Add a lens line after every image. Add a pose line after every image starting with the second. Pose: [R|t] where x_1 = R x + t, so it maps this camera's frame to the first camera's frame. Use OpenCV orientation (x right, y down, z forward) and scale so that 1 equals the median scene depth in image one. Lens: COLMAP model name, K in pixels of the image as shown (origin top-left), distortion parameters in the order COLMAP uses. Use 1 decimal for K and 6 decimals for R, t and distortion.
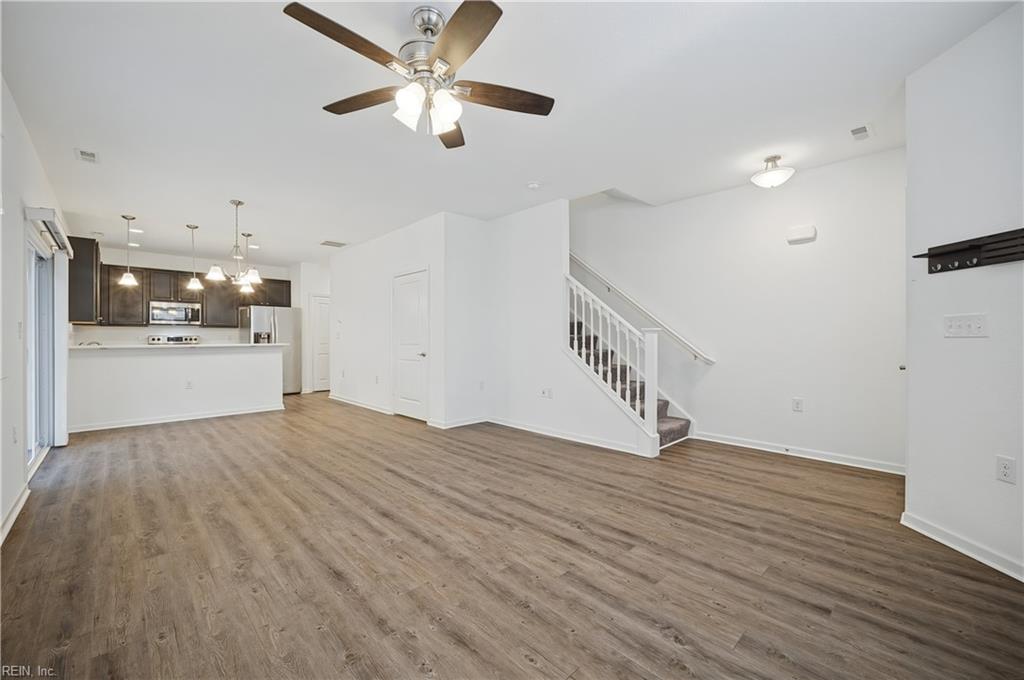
lens RADIAL K [[408.6, 0, 512.0], [0, 408.6, 340.0], [0, 0, 1]] dist [-0.008608, 0.004321]
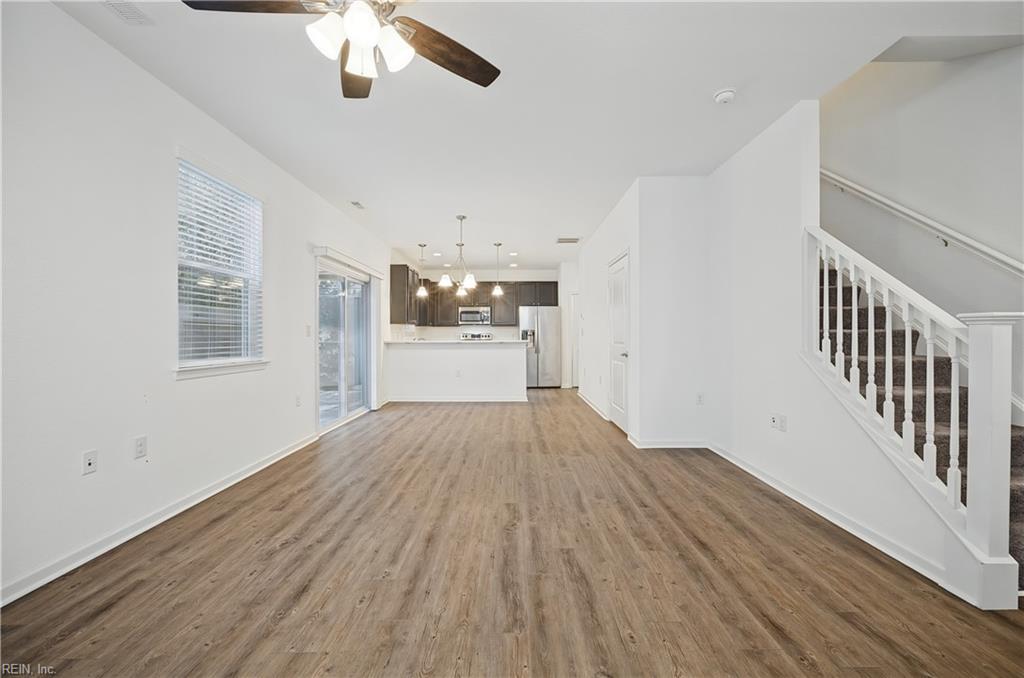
lens RADIAL K [[408.6, 0, 512.0], [0, 408.6, 339.0], [0, 0, 1]] dist [-0.008608, 0.004321]
pose [[0.719247, 0.005240, -0.694735, 0.227174], [-0.001199, 0.999979, 0.006301, -0.001963], [0.694753, -0.003698, 0.719239, 0.270945]]
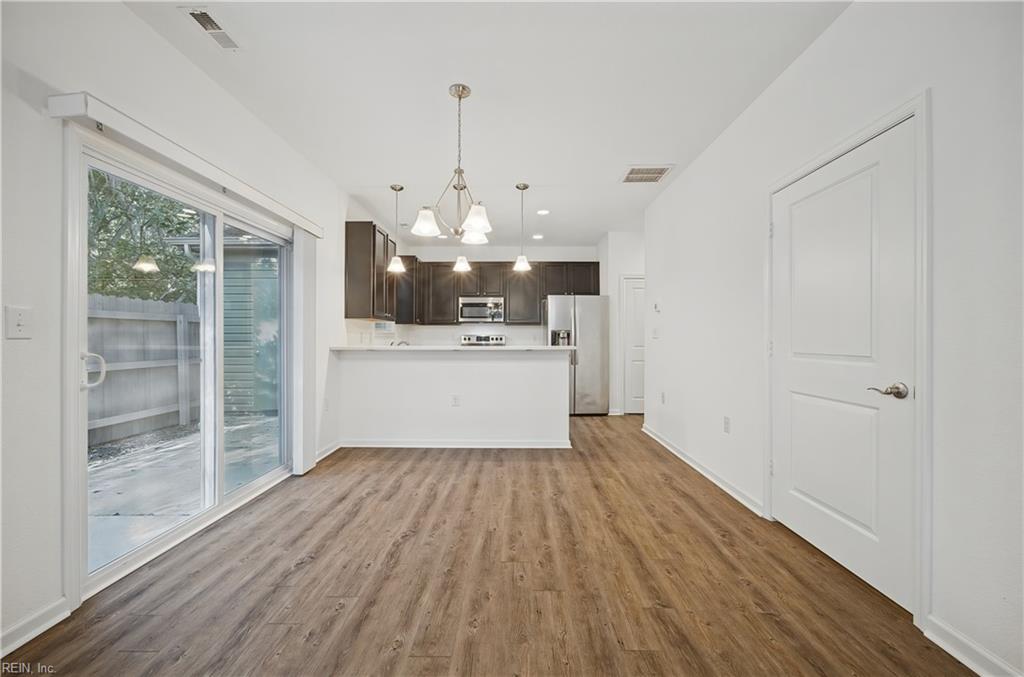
lens RADIAL K [[408.6, 0, 512.0], [0, 408.6, 338.5], [0, 0, 1]] dist [-0.008608, 0.004321]
pose [[0.713016, 0.002681, -0.701143, -0.240975], [-0.004212, 0.999991, -0.000459, -0.003782], [0.701135, 0.003281, 0.713021, 0.660422]]
